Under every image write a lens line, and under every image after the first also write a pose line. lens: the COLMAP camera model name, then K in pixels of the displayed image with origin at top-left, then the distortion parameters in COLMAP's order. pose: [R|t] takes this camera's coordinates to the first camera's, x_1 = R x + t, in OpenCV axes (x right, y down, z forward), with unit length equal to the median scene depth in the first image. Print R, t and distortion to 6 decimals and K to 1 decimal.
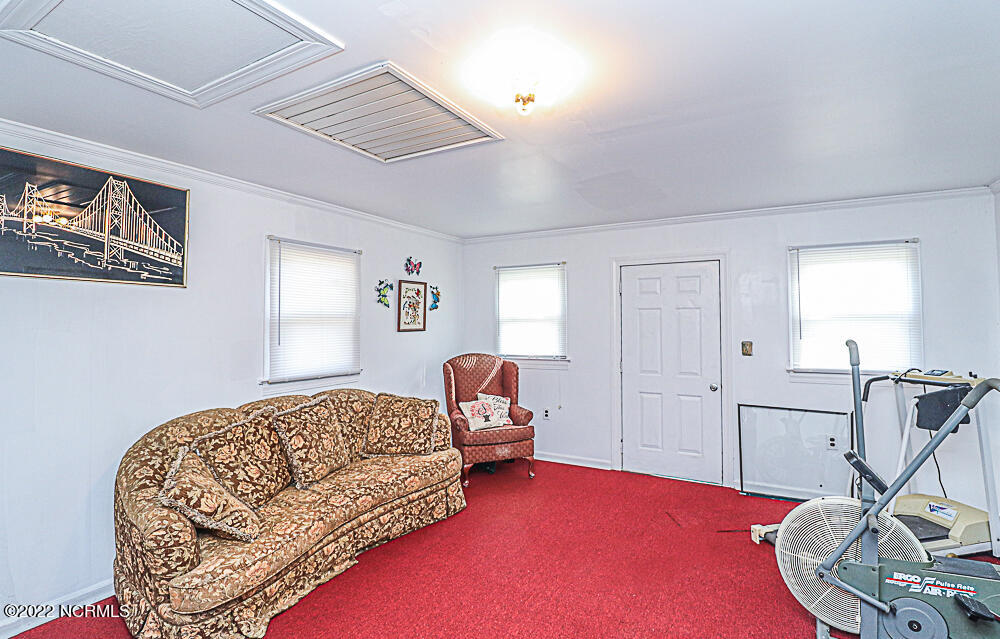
lens RADIAL K [[471.8, 0, 504.2], [0, 471.8, 315.7], [0, 0, 1]] dist [-0.005993, -0.008504]
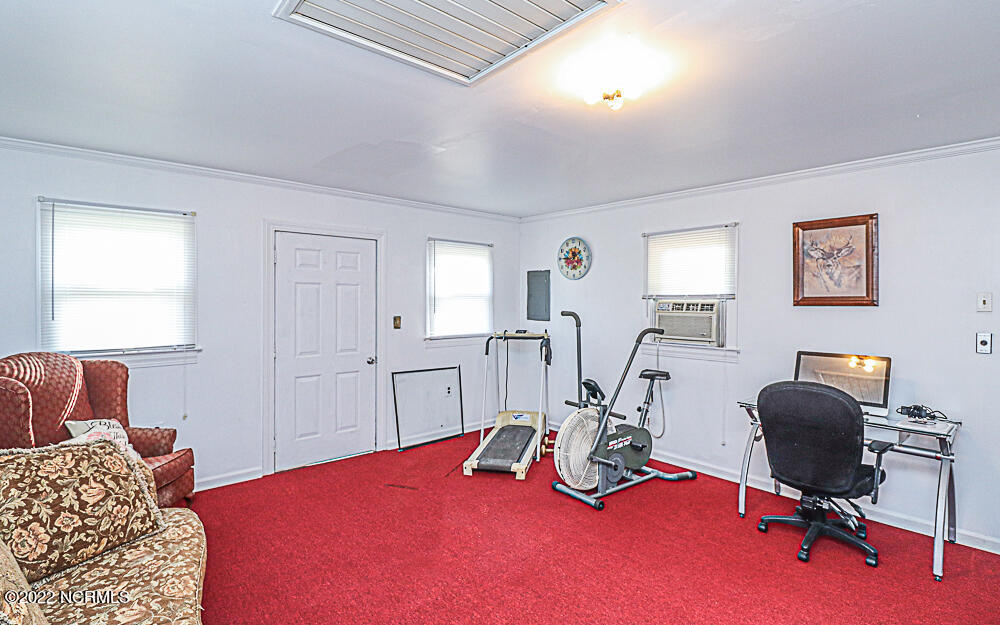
lens RADIAL K [[485.2, 0, 503.4], [0, 485.2, 308.0], [0, 0, 1]] dist [-0.000804, -0.001497]
pose [[0.340391, -0.009945, 0.940231, -0.471915], [-0.018948, 0.999668, 0.017433, 0.010153], [-0.940093, -0.023750, 0.340090, 0.356032]]
